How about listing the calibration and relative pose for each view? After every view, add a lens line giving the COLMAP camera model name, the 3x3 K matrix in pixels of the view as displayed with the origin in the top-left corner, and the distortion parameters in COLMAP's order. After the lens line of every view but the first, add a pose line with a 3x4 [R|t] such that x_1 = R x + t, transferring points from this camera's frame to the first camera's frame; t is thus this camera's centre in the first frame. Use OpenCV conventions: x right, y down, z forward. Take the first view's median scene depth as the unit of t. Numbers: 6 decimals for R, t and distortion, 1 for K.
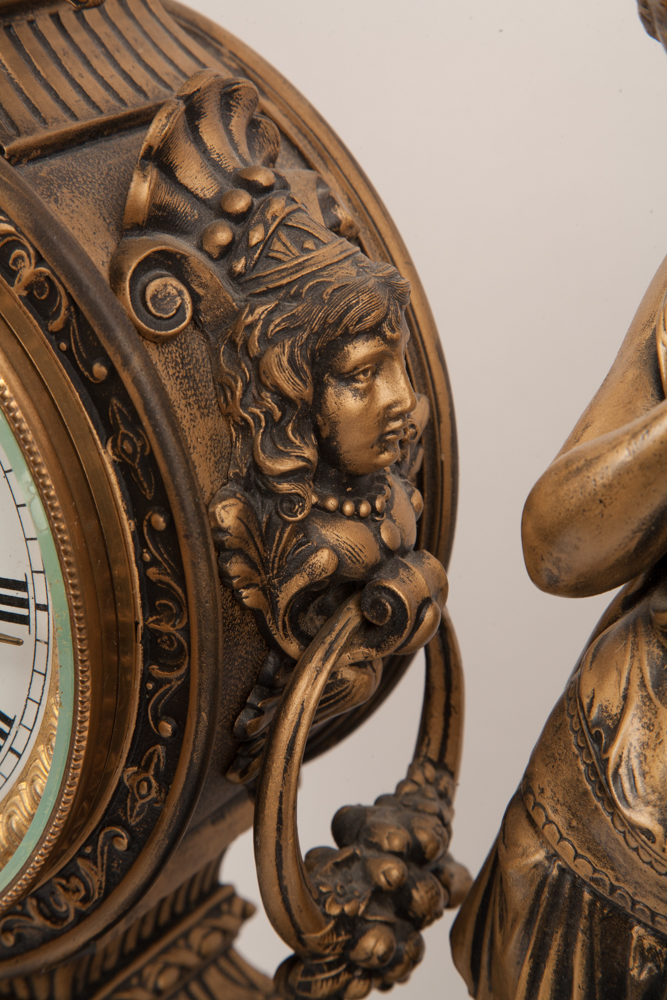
lens RADIAL K [[2346.5, 0, 331.6], [0, 2346.5, 502.5], [0, 0, 1]] dist [0.202688, 0.000000]
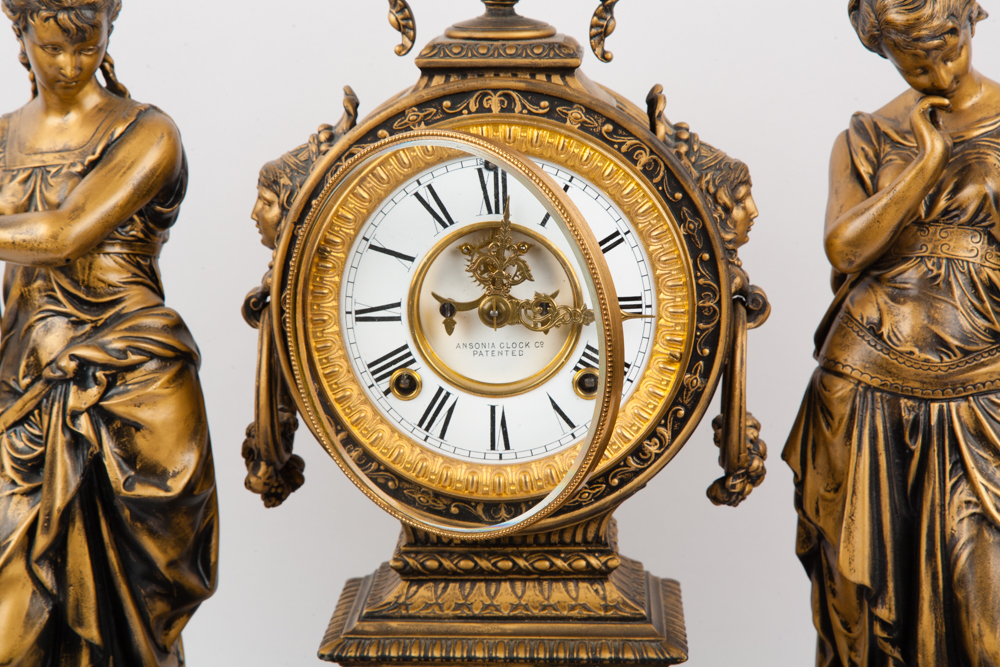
lens RADIAL K [[2656.3, 0, 503.3], [0, 2656.3, 331.2], [0, 0, 1]] dist [0.439063, 0.000000]
pose [[0.868297, -0.089961, 0.487820, -1.545795], [0.194002, 0.966674, -0.167046, 0.483213], [-0.456535, 0.239684, 0.856812, -1.187244]]
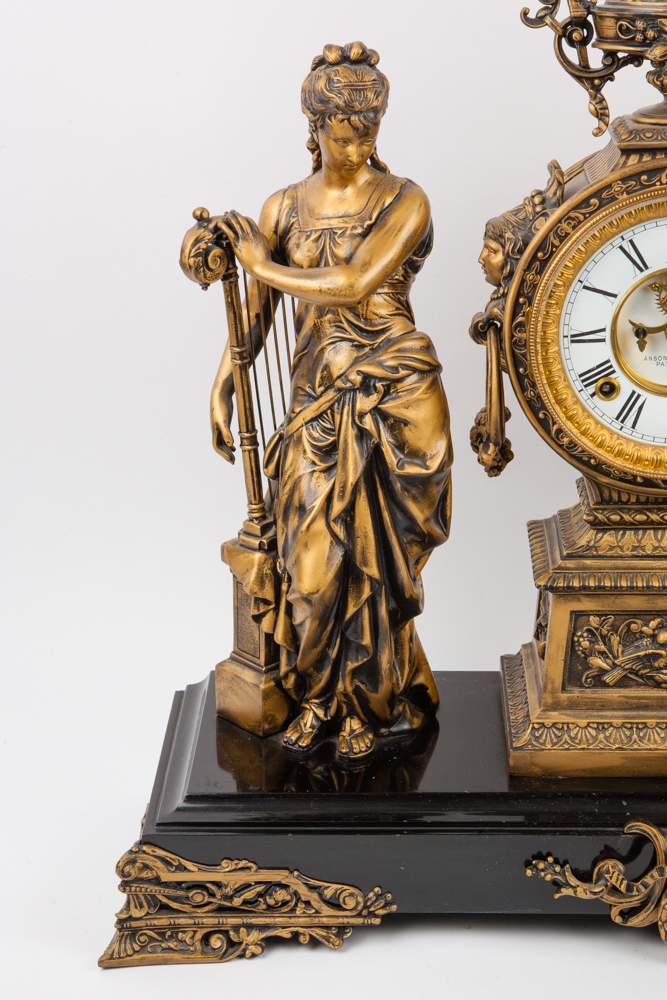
lens RADIAL K [[2110.4, 0, 333.1], [0, 2110.4, 504.5], [0, 0, 1]] dist [0.234937, 0.000000]
pose [[0.865076, -0.170649, 0.471723, -2.023166], [0.208582, 0.977579, -0.028866, 0.226717], [-0.456221, 0.123364, 0.881274, -1.169891]]
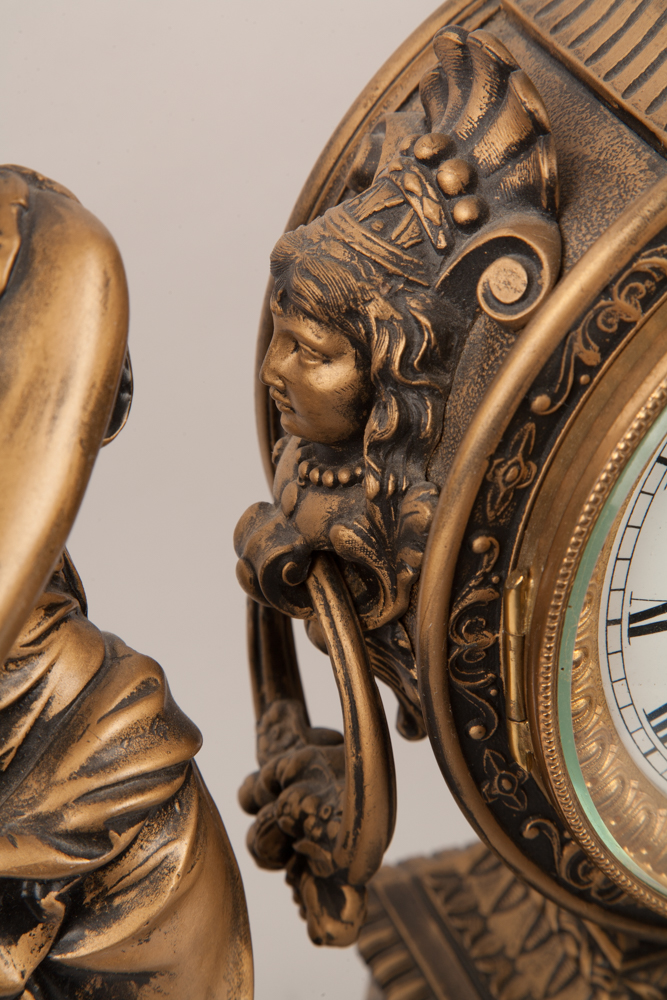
lens RADIAL K [[2346.5, 0, 395.3], [0, 2346.5, 565.1], [0, 0, 1]] dist [0.202688, 0.000000]
pose [[0.578038, -0.450715, 0.680241, -1.089200], [0.304116, 0.892552, 0.332964, -0.388067], [-0.757222, 0.014406, 0.652999, 0.587209]]
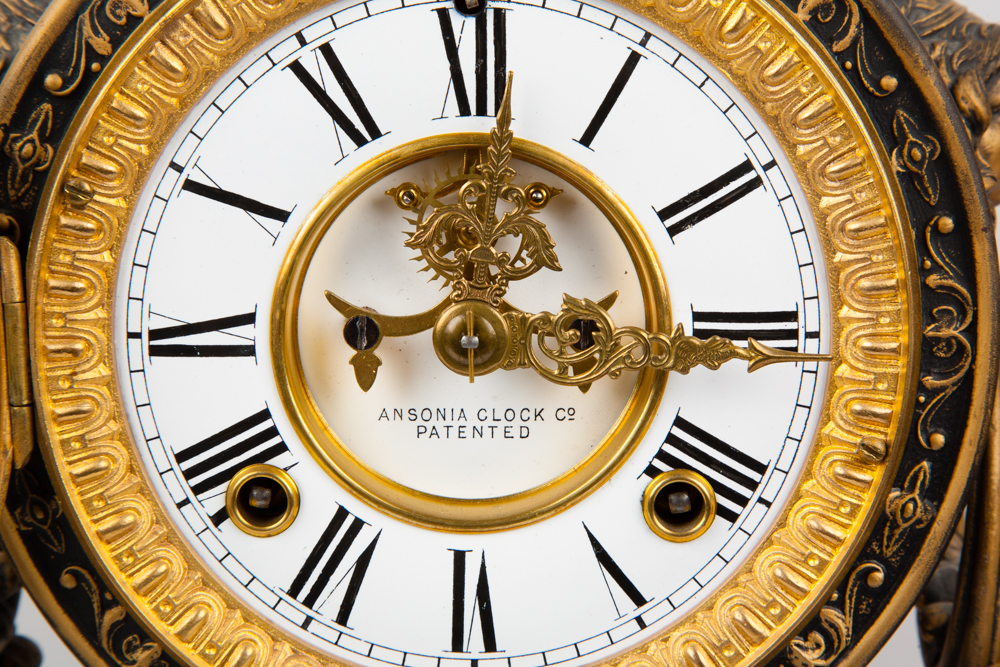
lens RADIAL K [[2517.4, 0, 501.2], [0, 2517.4, 330.2], [0, 0, 1]] dist [0.315466, 0.000000]
pose [[0.843745, -0.063316, 0.532997, -0.830752], [0.184552, 0.966696, -0.177313, 0.213928], [-0.504019, 0.247972, 0.827330, 0.163575]]
